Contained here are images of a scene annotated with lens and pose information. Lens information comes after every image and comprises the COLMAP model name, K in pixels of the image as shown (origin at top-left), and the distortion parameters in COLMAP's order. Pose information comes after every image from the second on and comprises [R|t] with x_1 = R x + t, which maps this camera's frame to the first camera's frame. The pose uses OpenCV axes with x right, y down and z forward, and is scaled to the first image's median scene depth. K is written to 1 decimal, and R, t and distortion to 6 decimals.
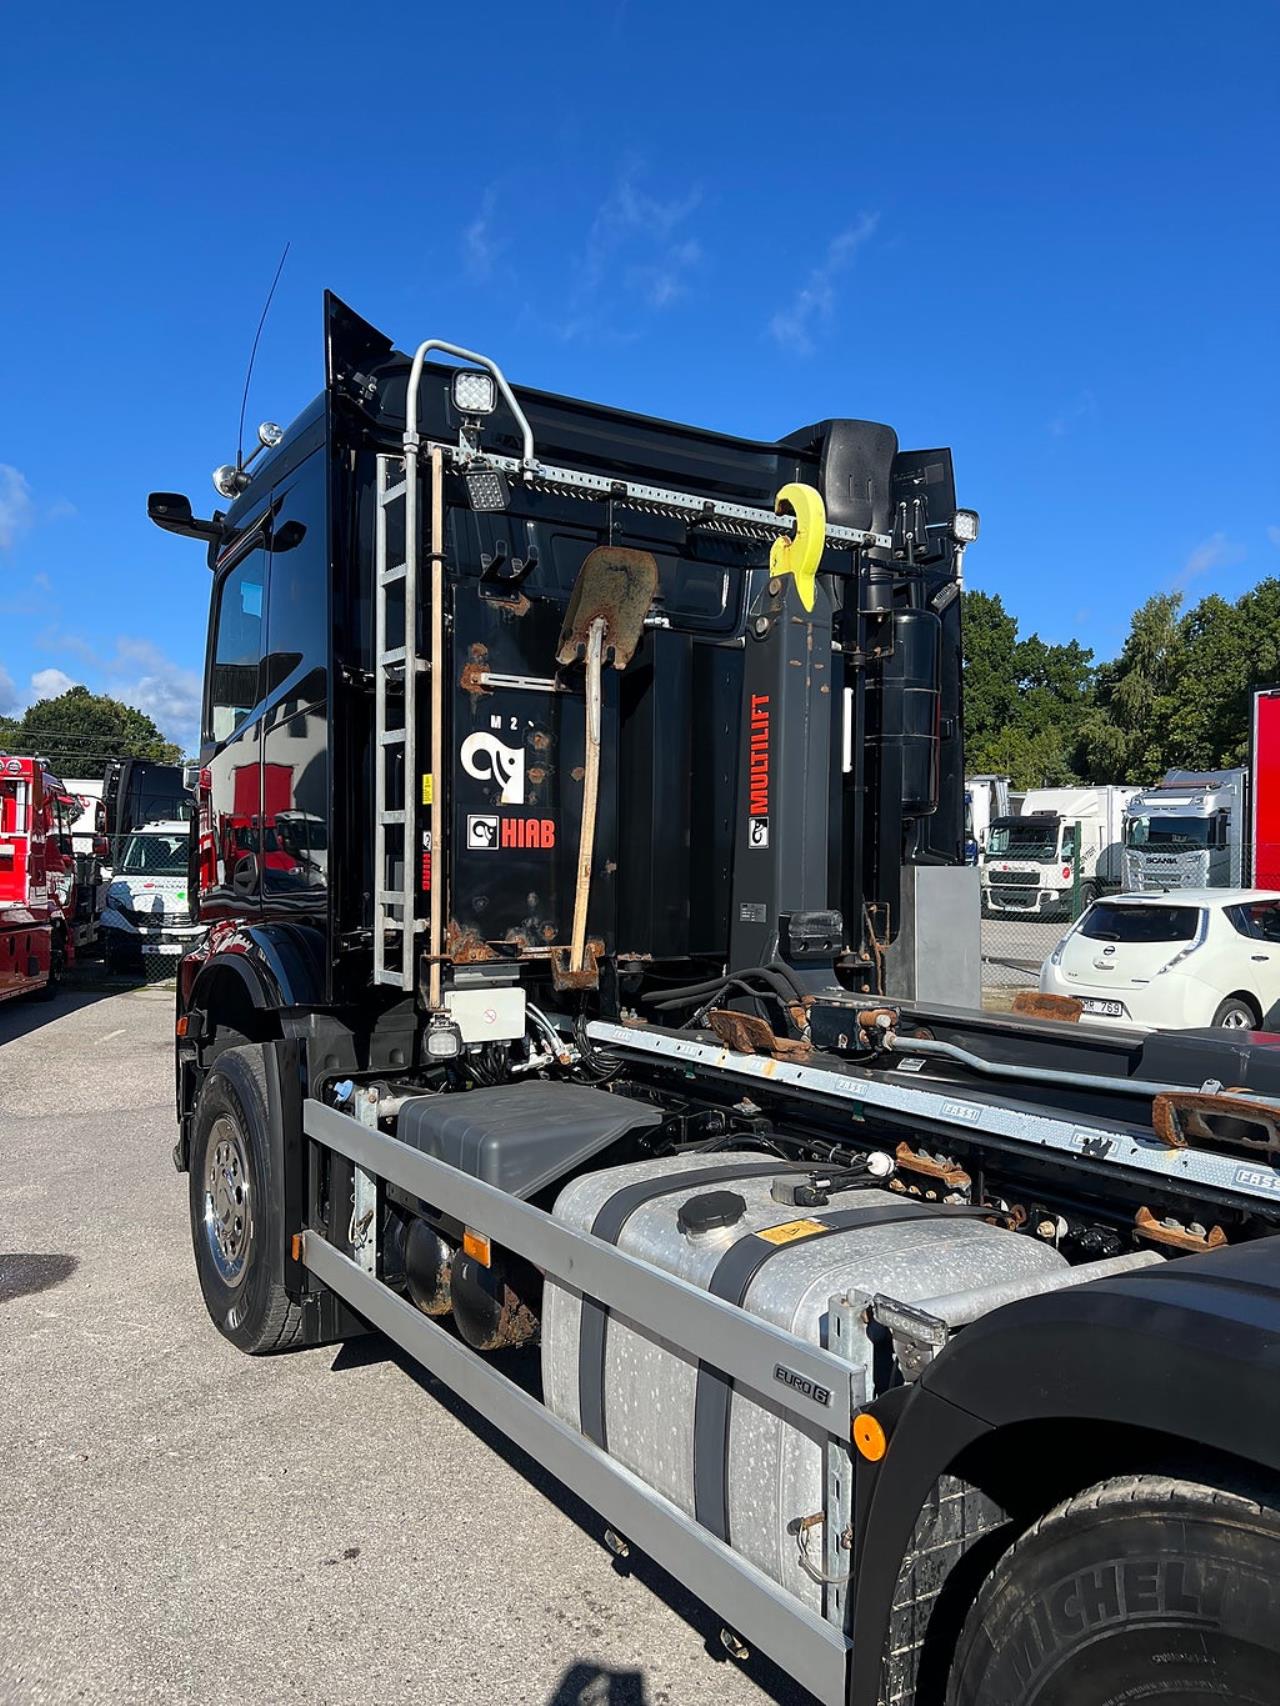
lens RADIAL K [[1281.7, 0, 652.5], [0, 1281.7, 865.5], [0, 0, 1]] dist [0.066878, -0.075865]
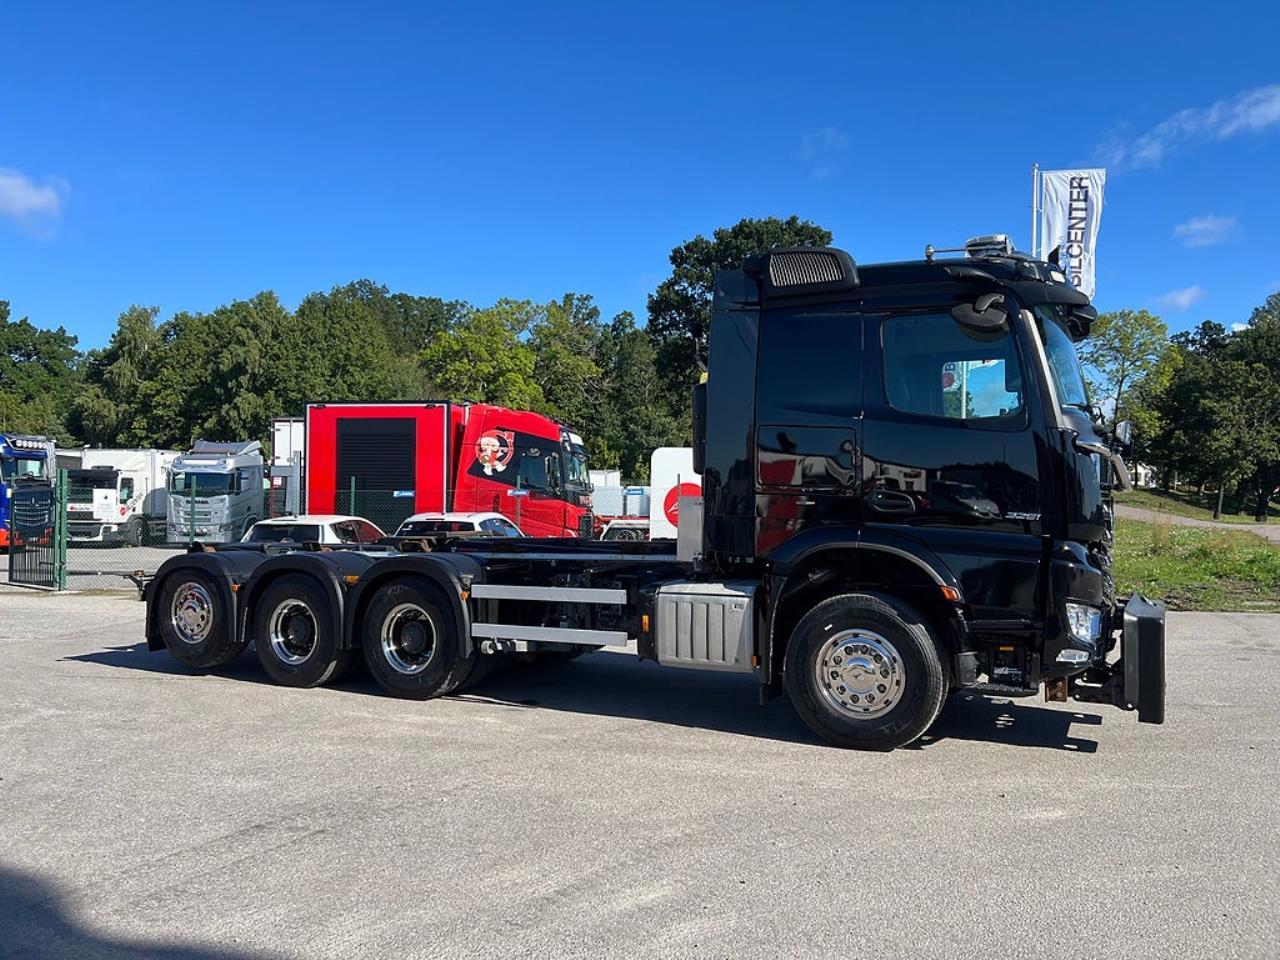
lens RADIAL K [[961.7, 0, 647.3], [0, 961.7, 480.0], [0, 0, 1]] dist [0.066878, -0.075865]
pose [[0.633834, 0.013301, 0.773354, -0.231076], [0.008338, 0.999677, -0.024028, 0.003193], [-0.773424, 0.021678, 0.633518, -0.165370]]
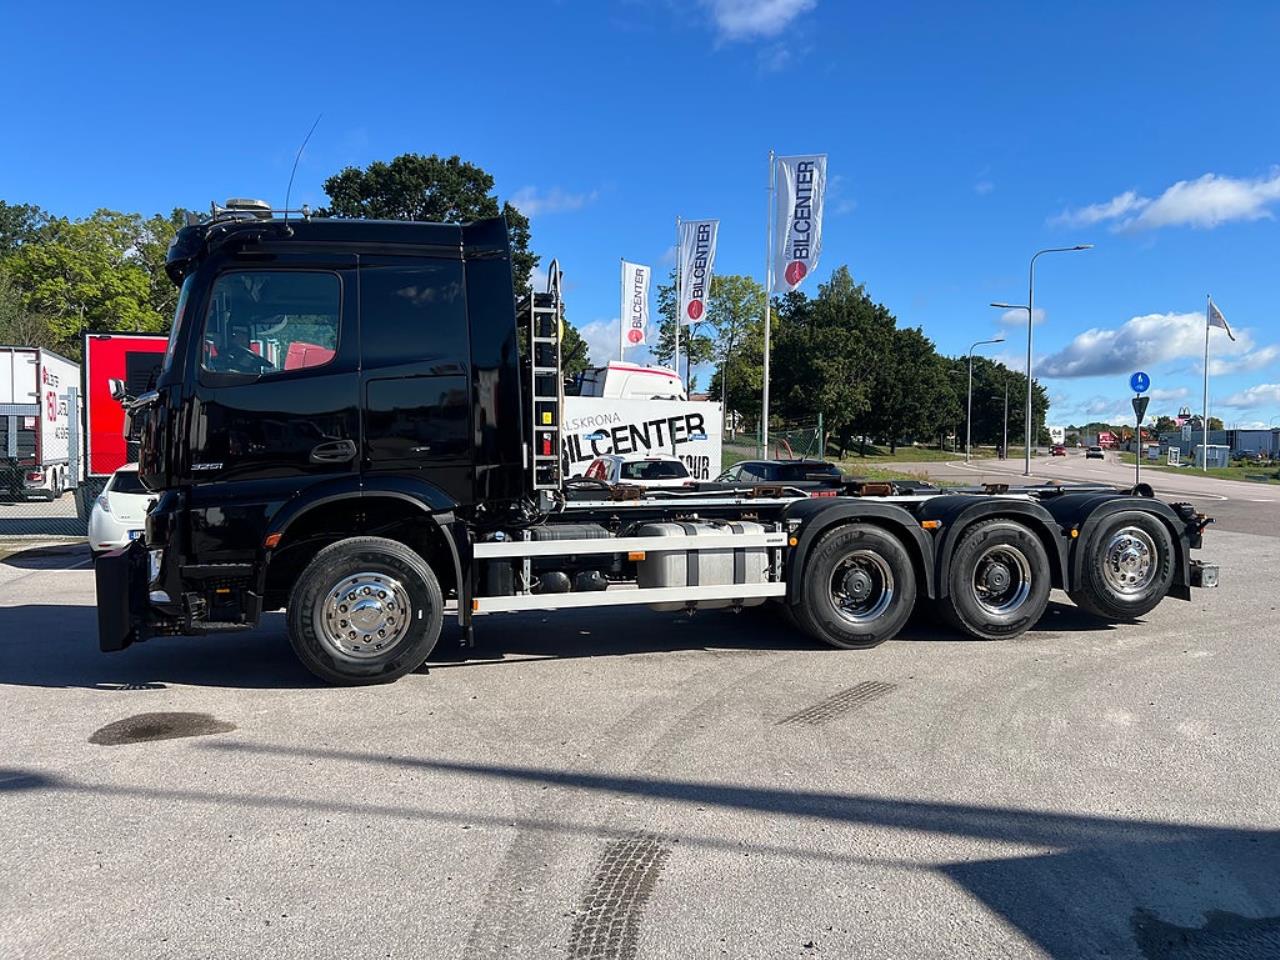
lens RADIAL K [[961.7, 0, 641.1], [0, 961.7, 481.2], [0, 0, 1]] dist [0.066878, -0.075865]
pose [[0.277546, -0.040407, 0.959862, -0.417674], [0.008392, 0.999179, 0.039636, -0.000759], [-0.960676, -0.002946, 0.277657, 0.046572]]
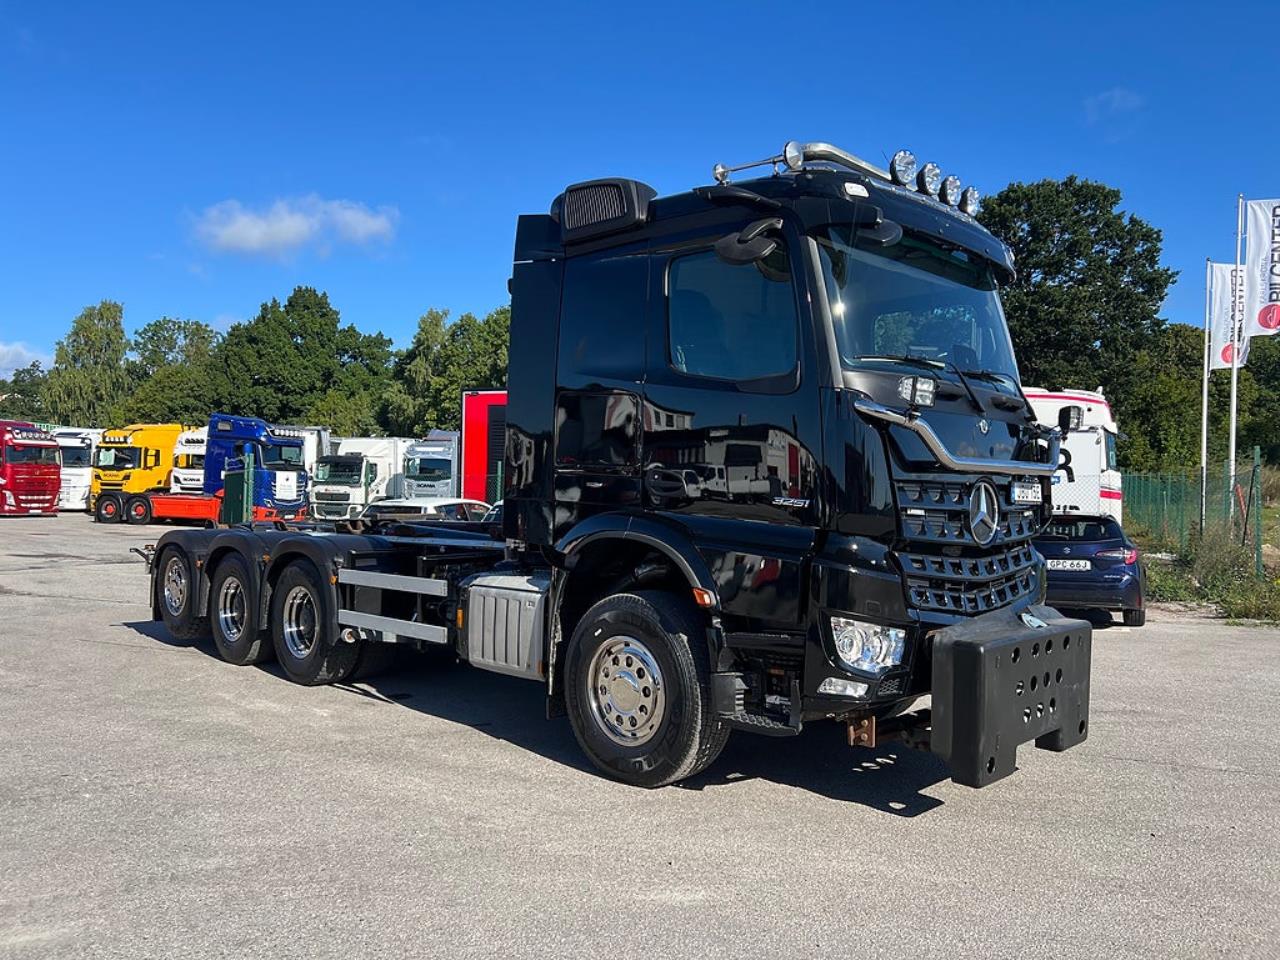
lens RADIAL K [[961.7, 0, 651.6], [0, 961.7, 473.2], [0, 0, 1]] dist [0.066878, -0.075865]
pose [[0.832651, 0.014571, 0.553607, -0.058739], [-0.004059, 0.999788, -0.020209, 0.006366], [-0.553783, 0.014580, 0.832533, -0.250091]]
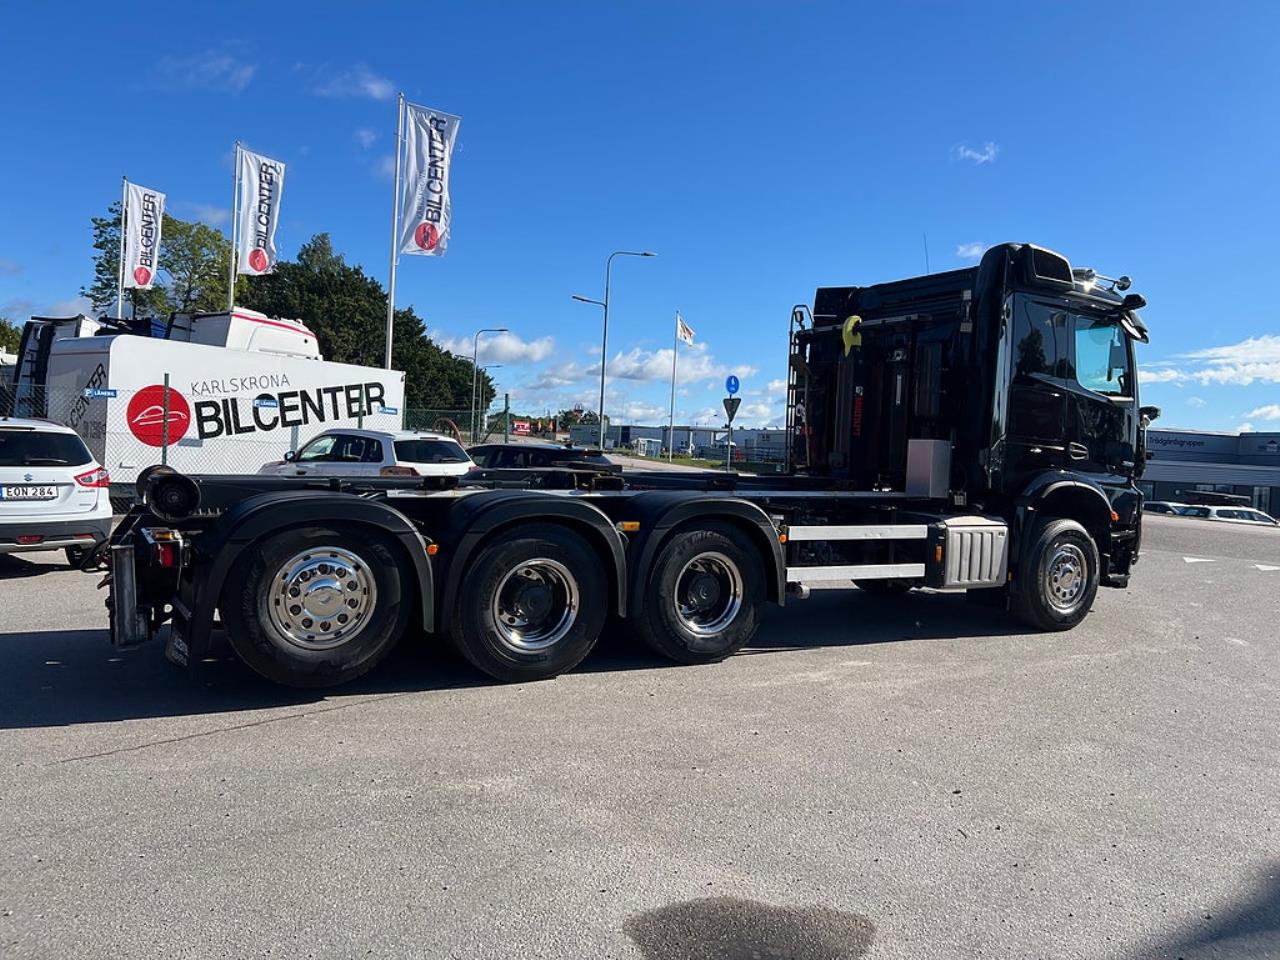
lens RADIAL K [[961.7, 0, 651.6], [0, 961.7, 482.8], [0, 0, 1]] dist [0.066878, -0.075865]
pose [[-0.307648, -0.062119, 0.949470, -0.303810], [-0.043762, 0.997734, 0.051097, 0.003493], [-0.950493, -0.025831, -0.309669, 0.363341]]
